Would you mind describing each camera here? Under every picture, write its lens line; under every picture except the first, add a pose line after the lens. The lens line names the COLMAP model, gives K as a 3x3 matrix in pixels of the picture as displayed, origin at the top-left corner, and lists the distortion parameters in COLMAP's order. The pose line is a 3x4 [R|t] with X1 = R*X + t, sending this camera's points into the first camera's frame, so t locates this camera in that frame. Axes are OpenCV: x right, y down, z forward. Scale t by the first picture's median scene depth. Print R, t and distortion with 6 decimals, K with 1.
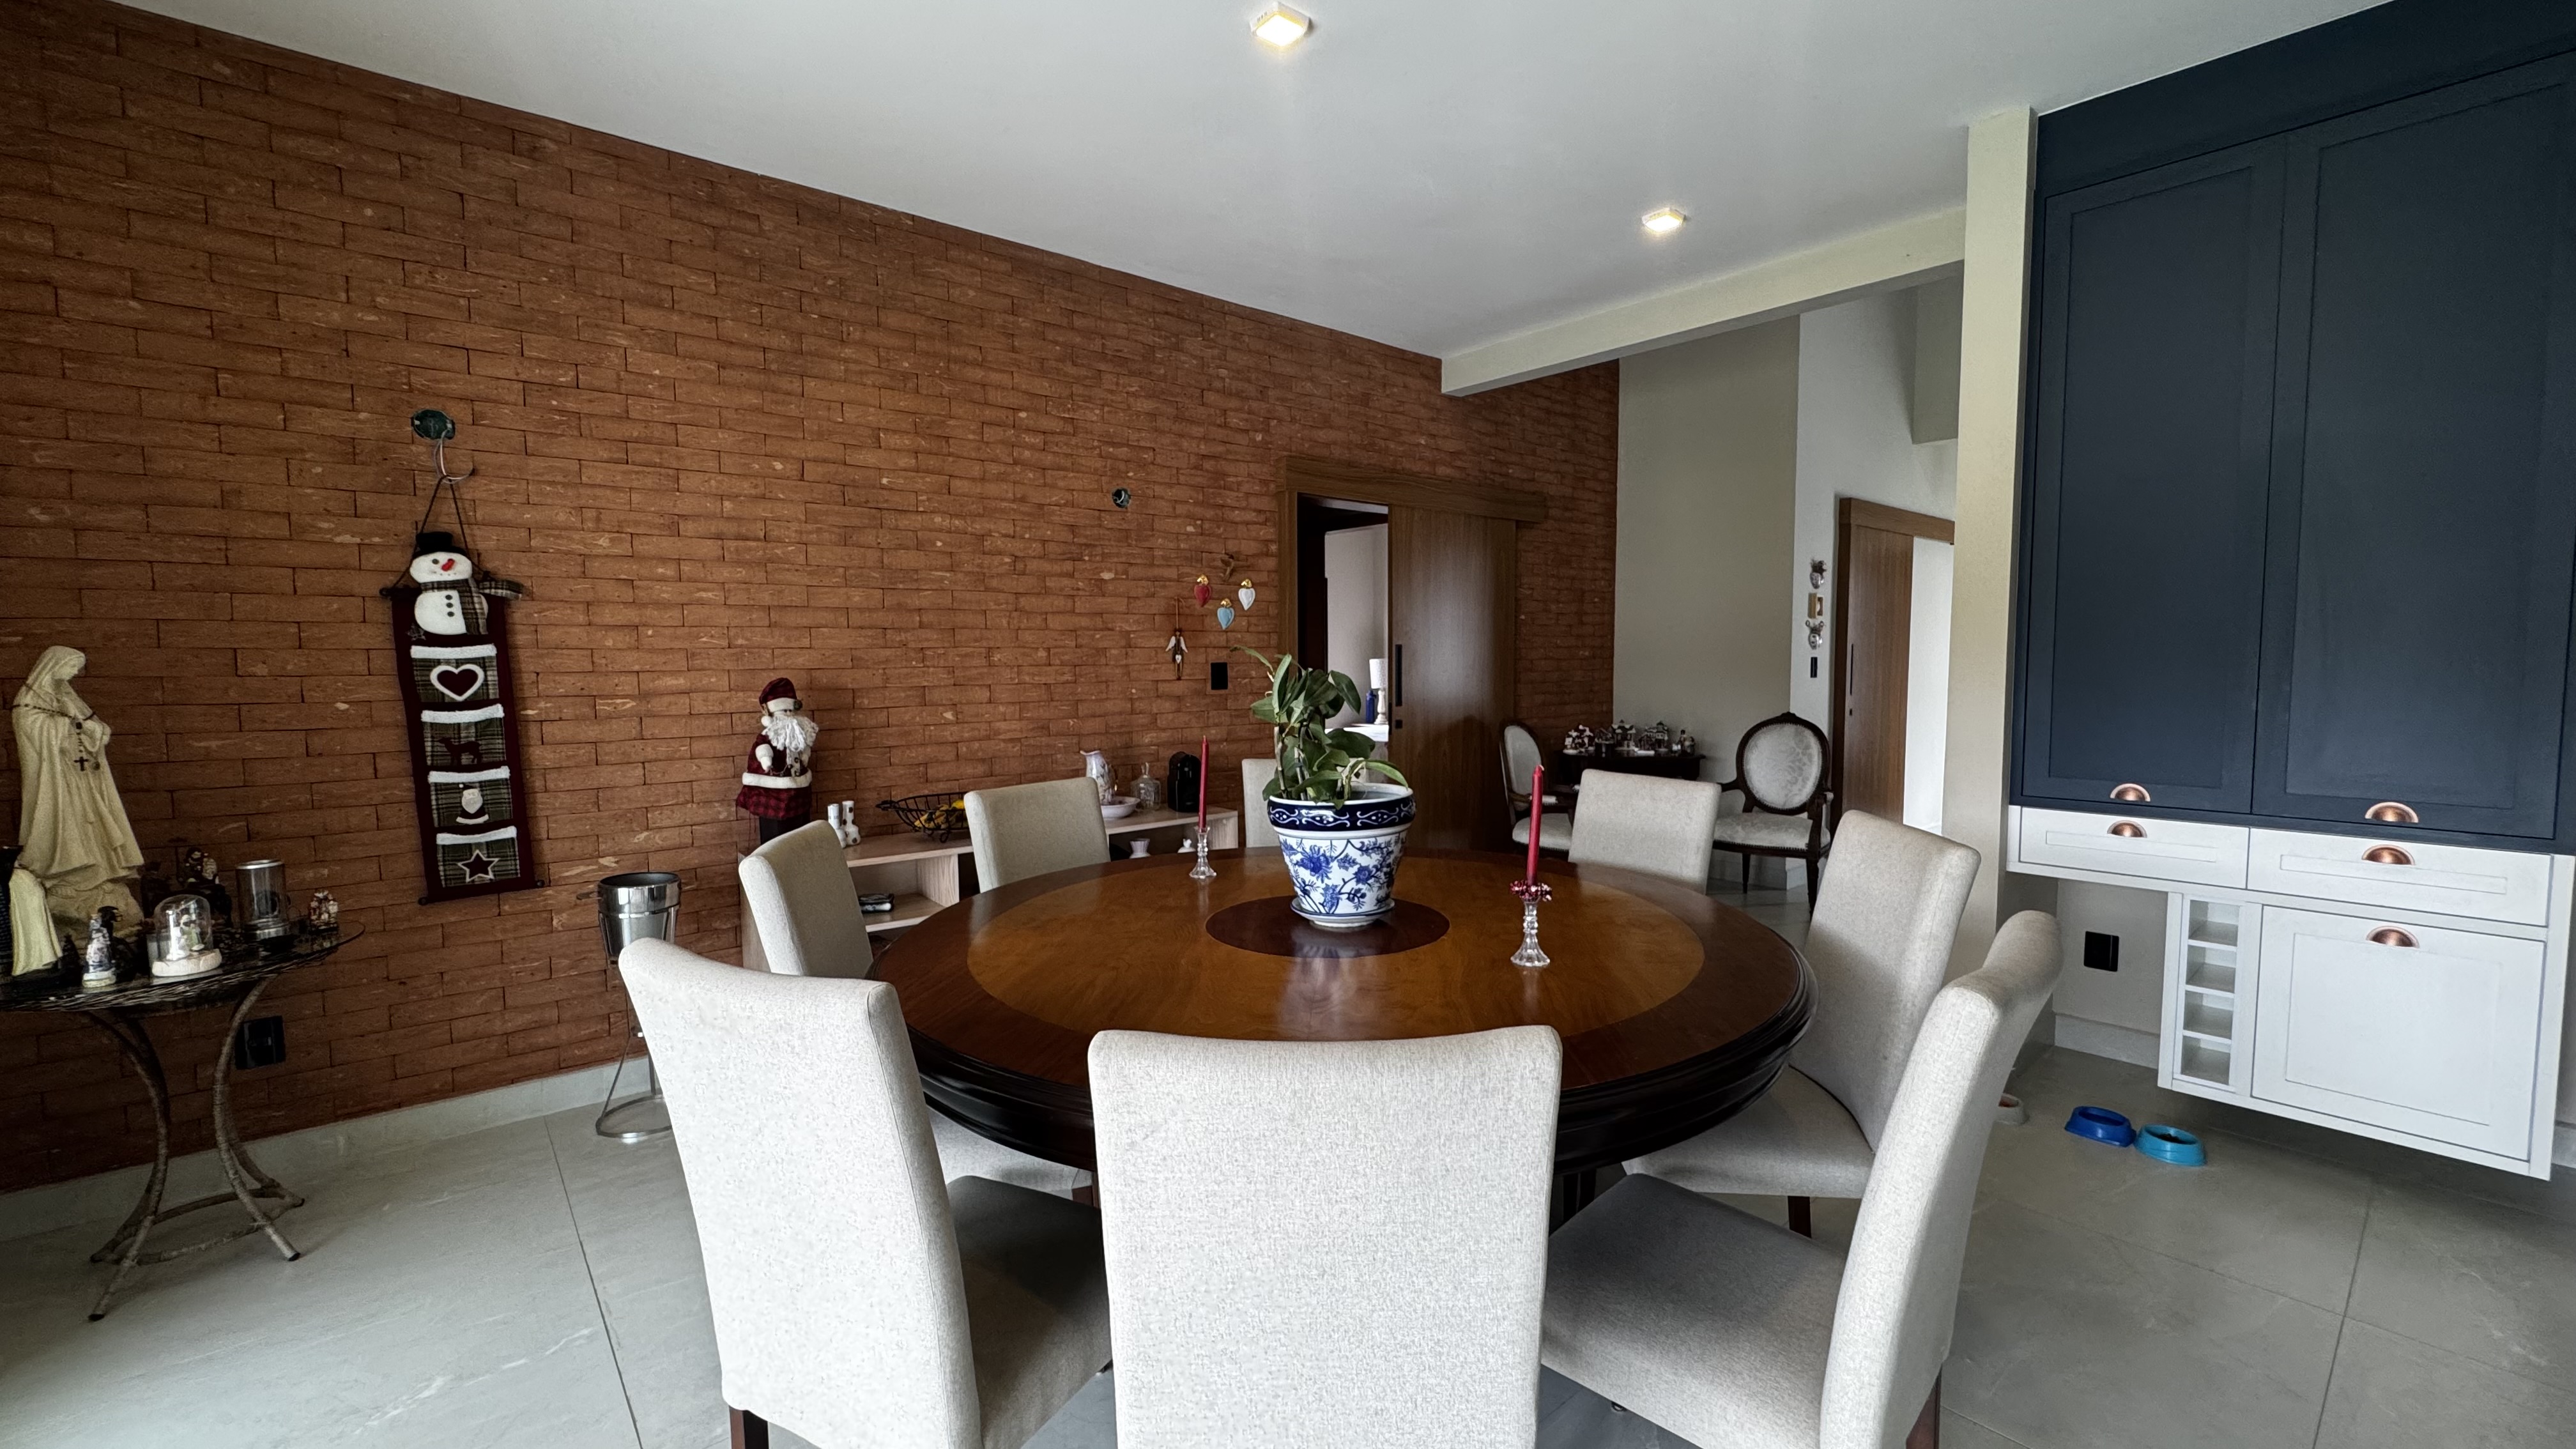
lens RADIAL K [[1036.0, 0, 1290.1], [0, 1036.0, 727.2], [0, 0, 1]] dist [-0.003534, 0.000178]
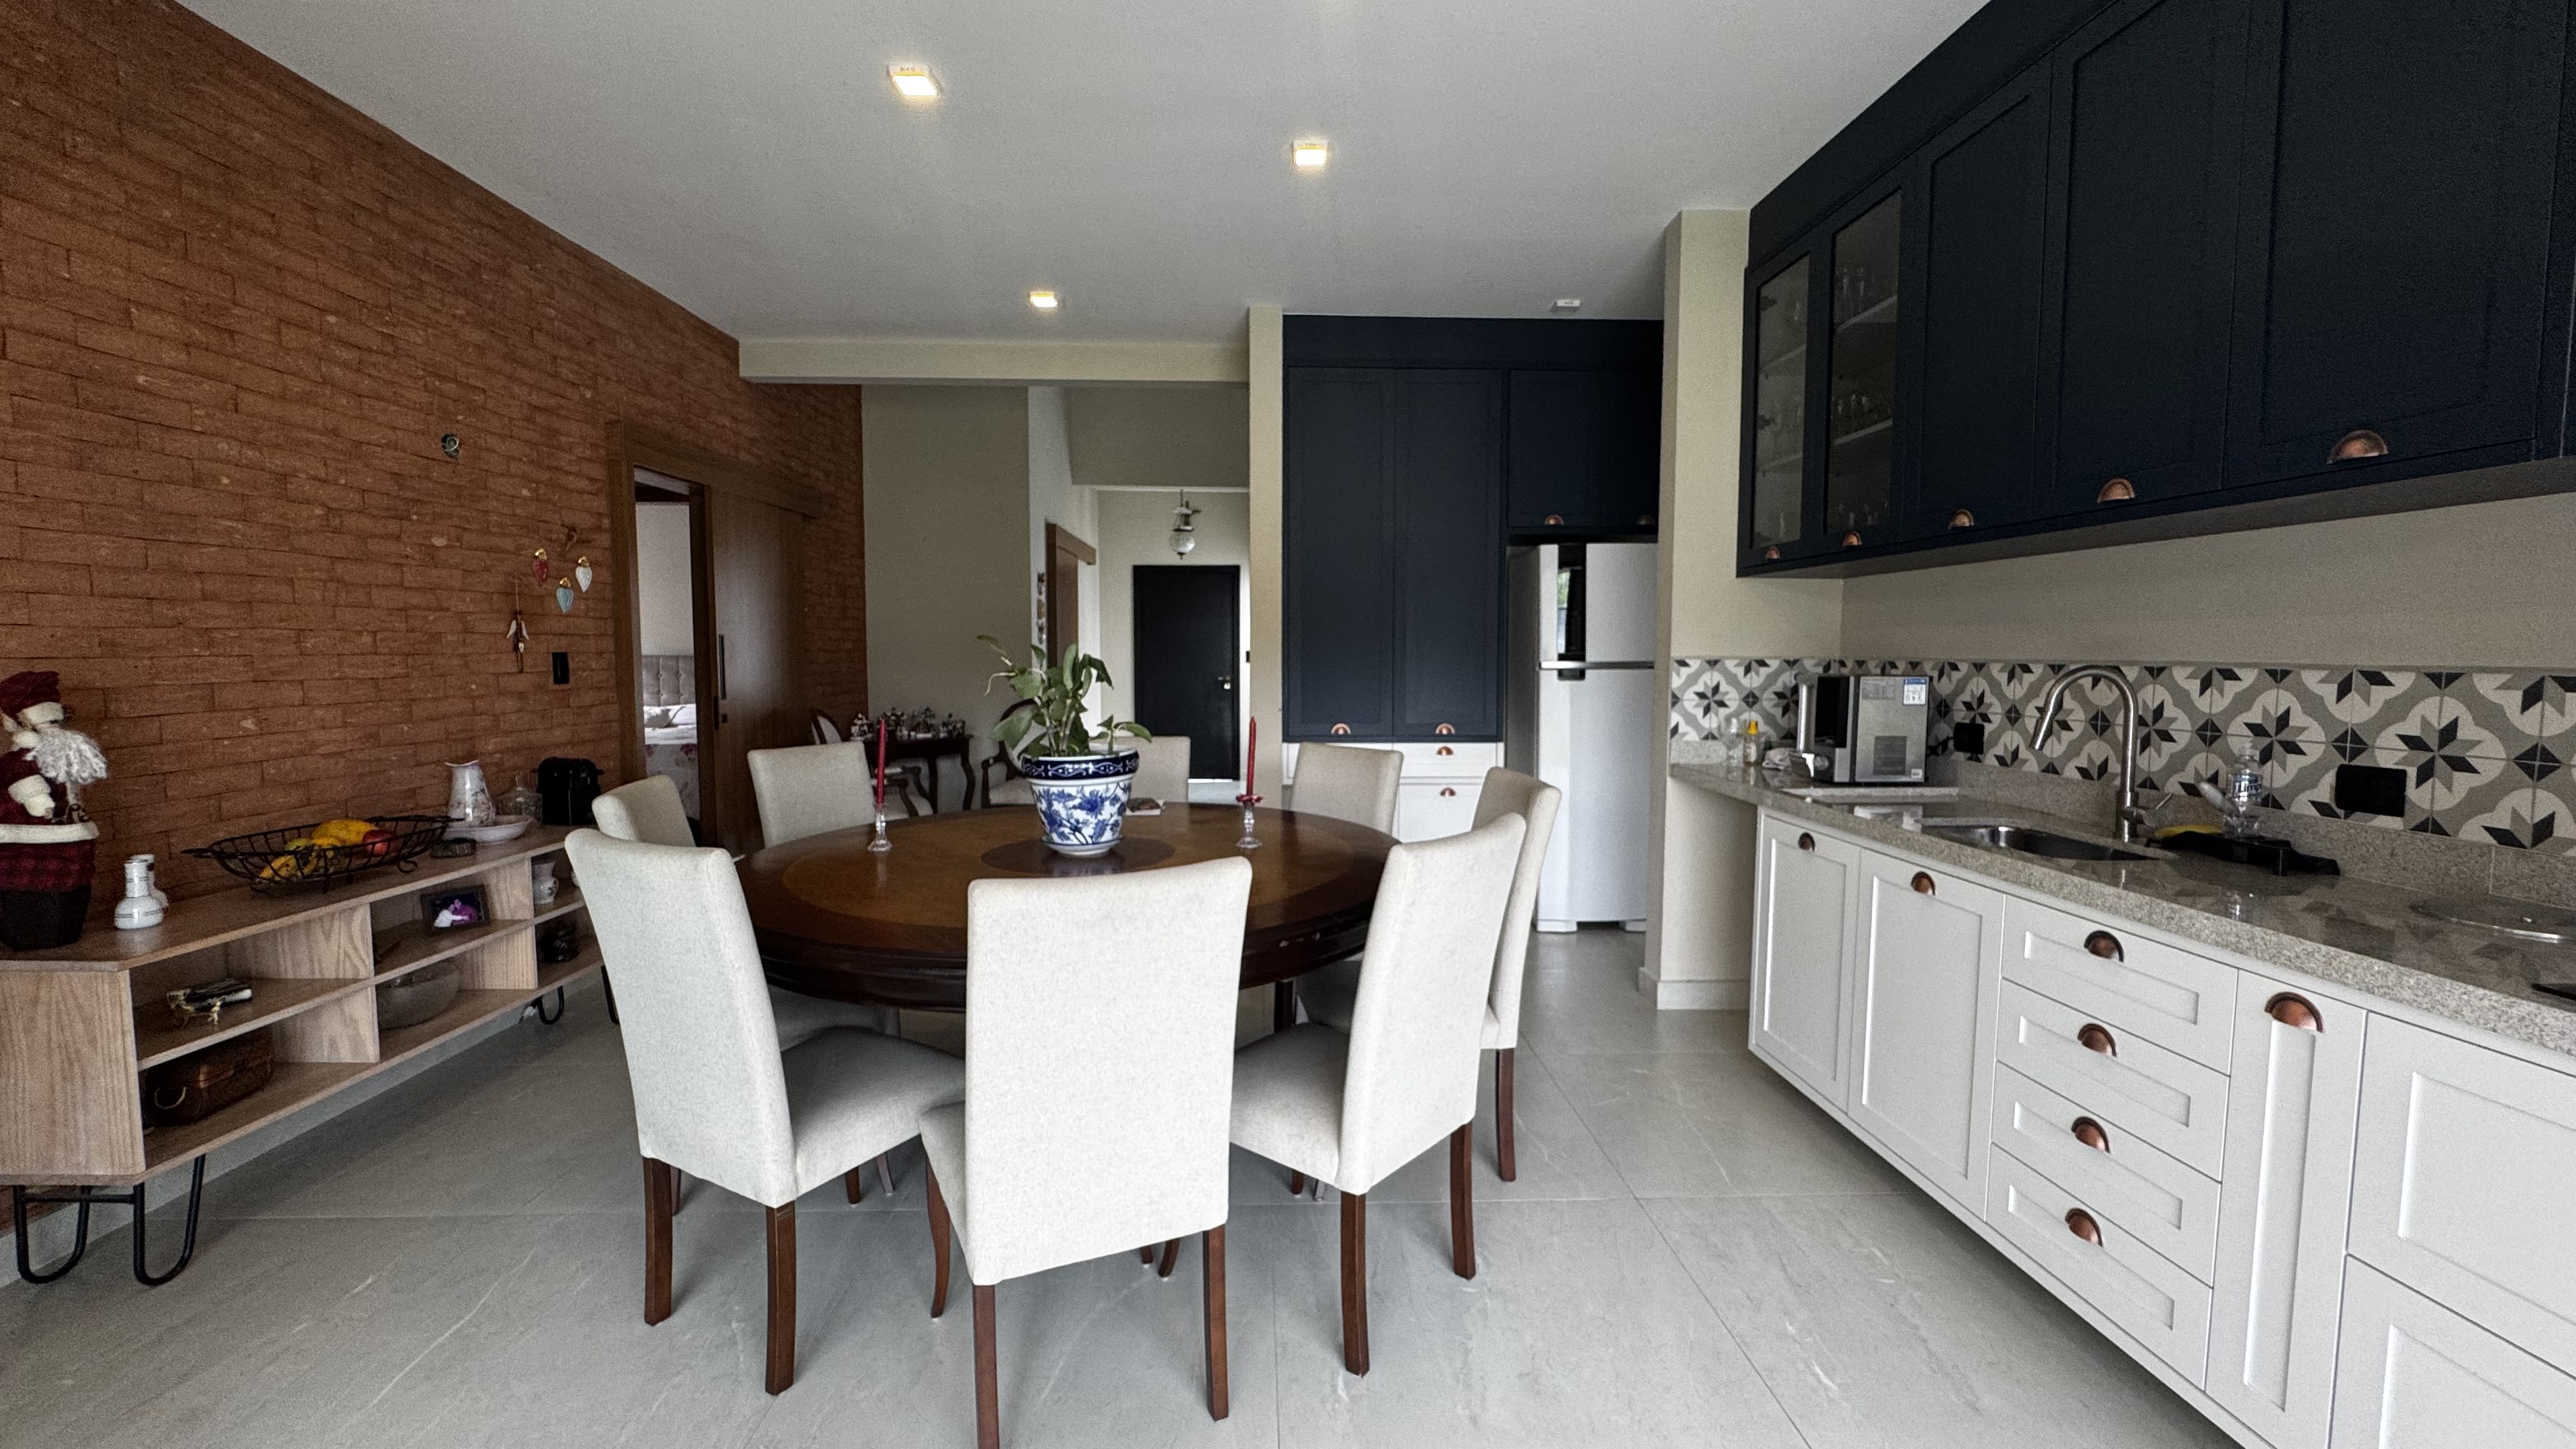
lens RADIAL K [[1036.0, 0, 1290.1], [0, 1036.0, 727.2], [0, 0, 1]] dist [-0.003534, 0.000178]
pose [[0.619874, -0.052452, 0.782946, -0.415648], [0.049097, 0.998401, 0.028015, 0.005558], [-0.783164, 0.021074, 0.621458, 0.000534]]
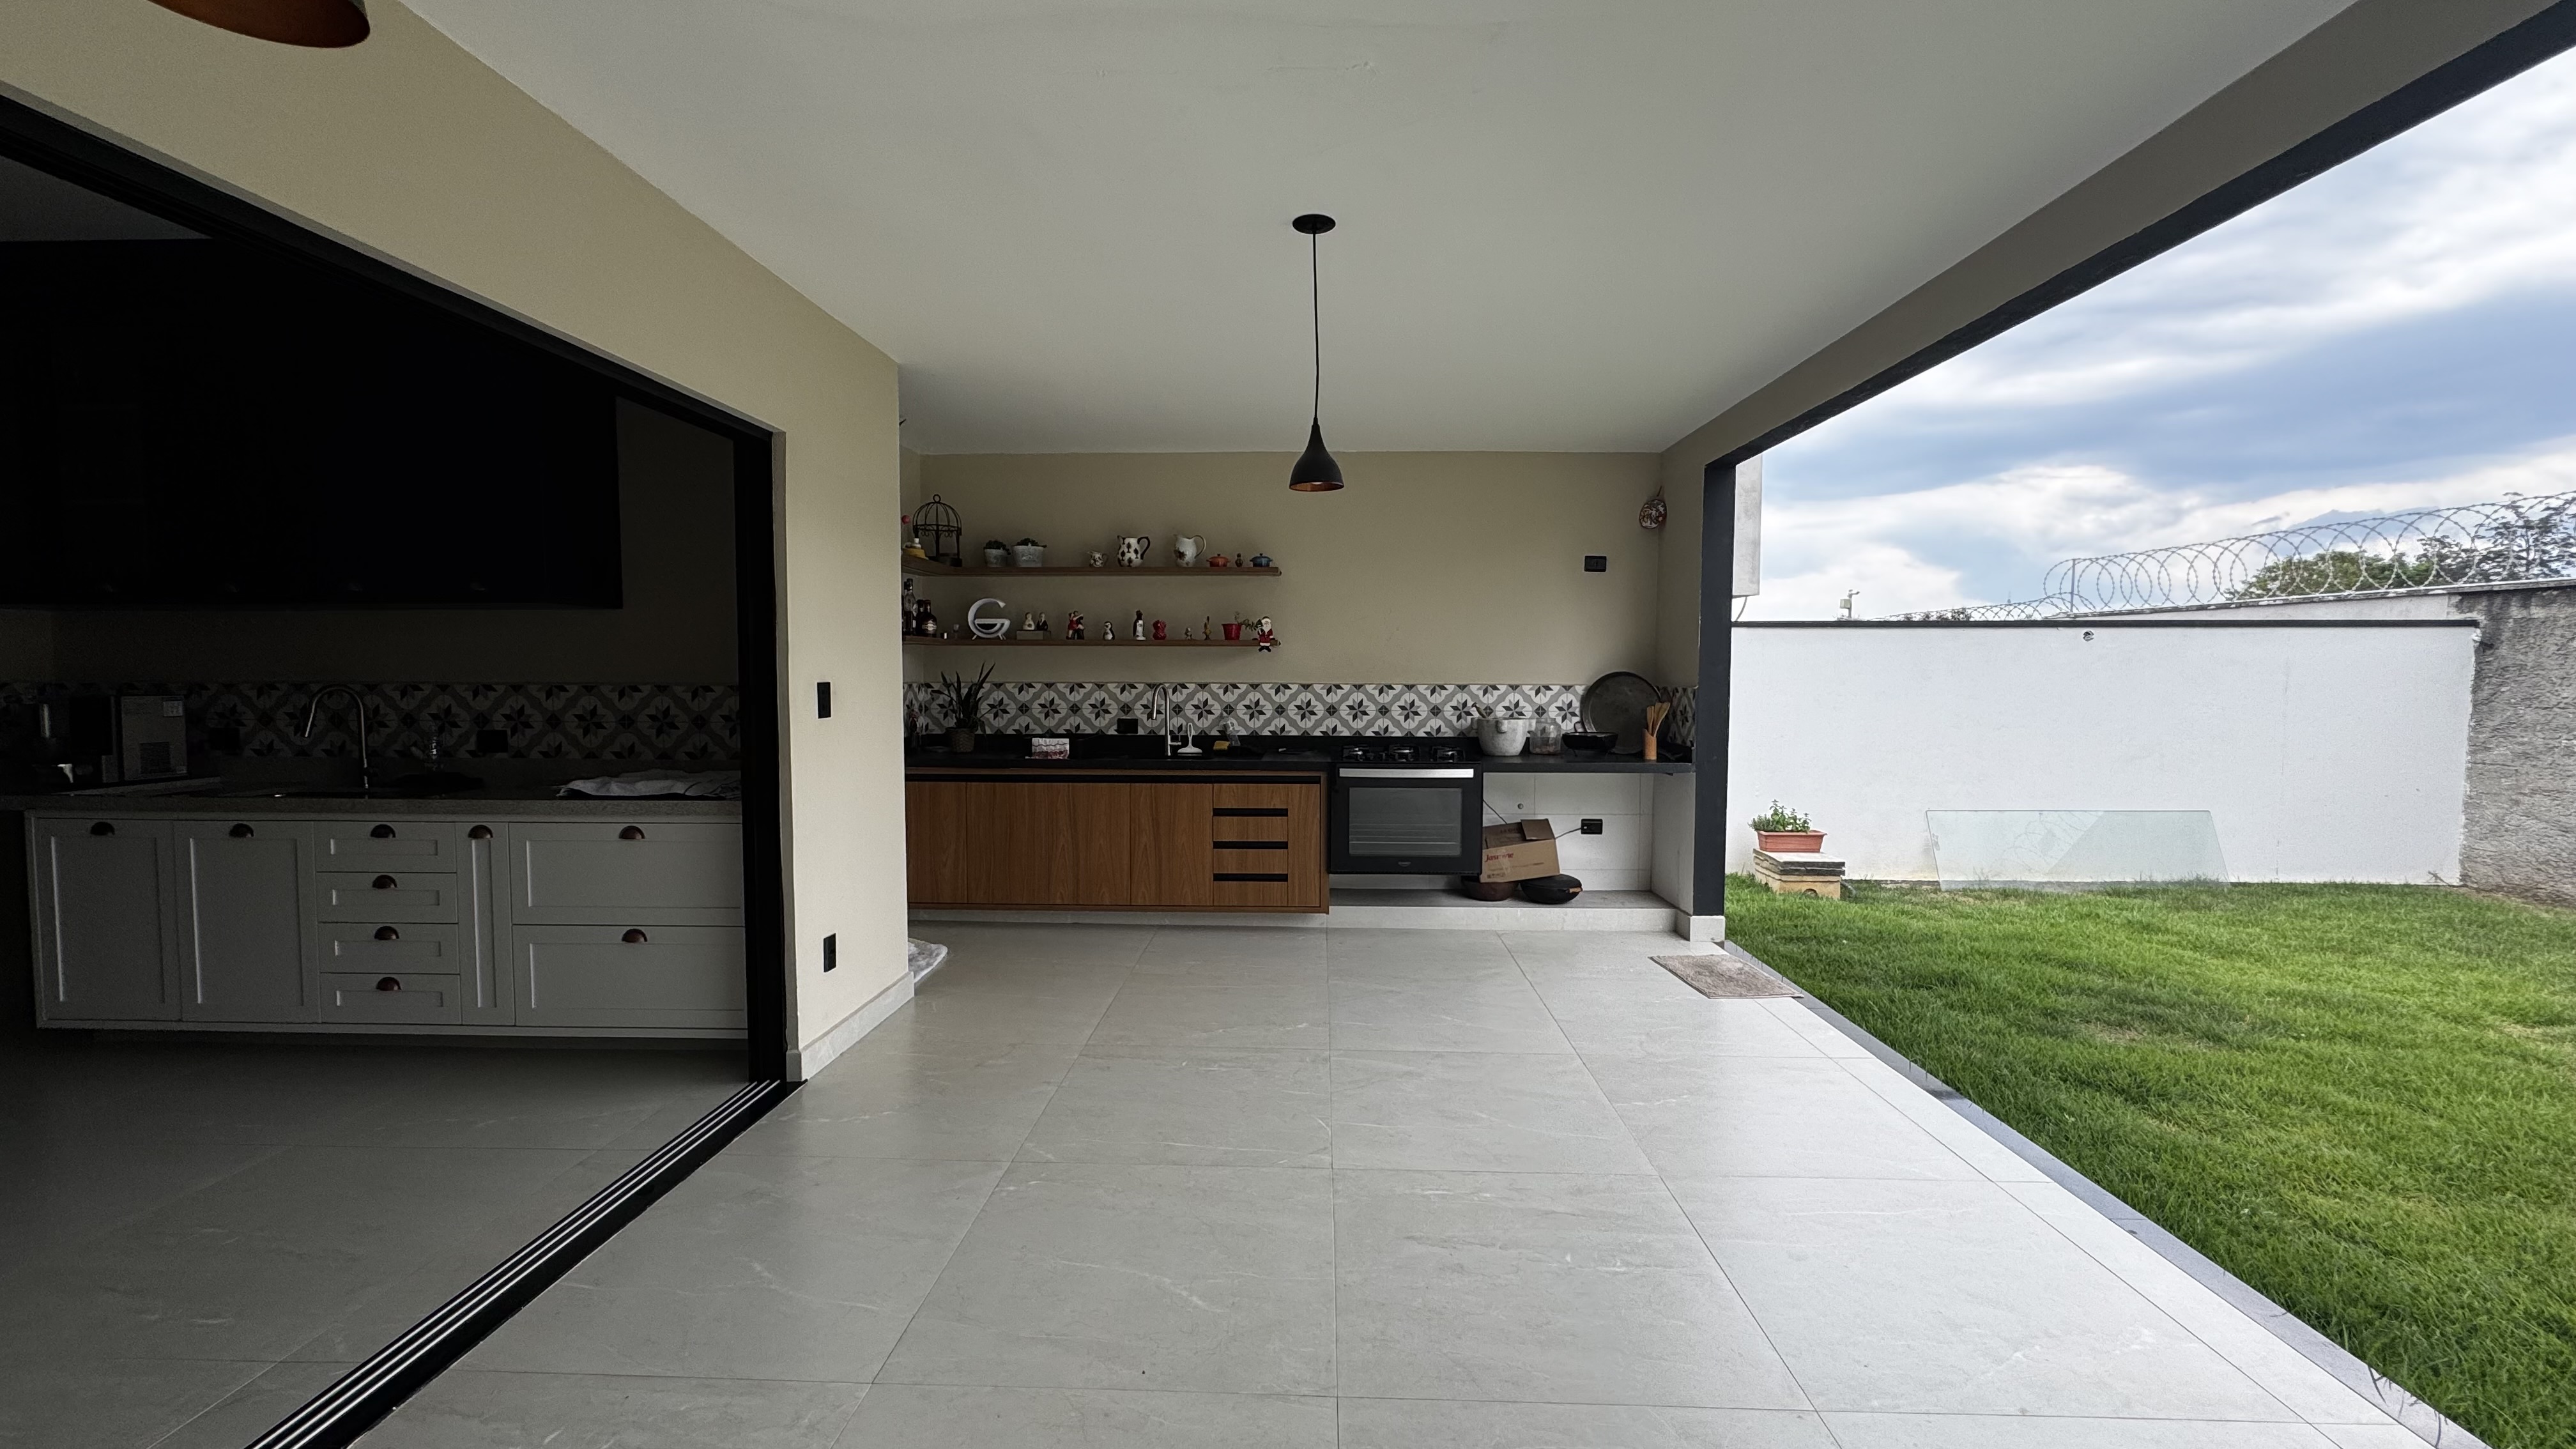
lens RADIAL K [[1036.0, 0, 1290.1], [0, 1036.0, 727.2], [0, 0, 1]] dist [-0.003534, 0.000178]
pose [[-0.735772, -0.032021, 0.676471, -1.132120], [0.048239, 0.993866, 0.099512, -0.005625], [-0.675509, 0.105851, -0.729715, 0.145348]]
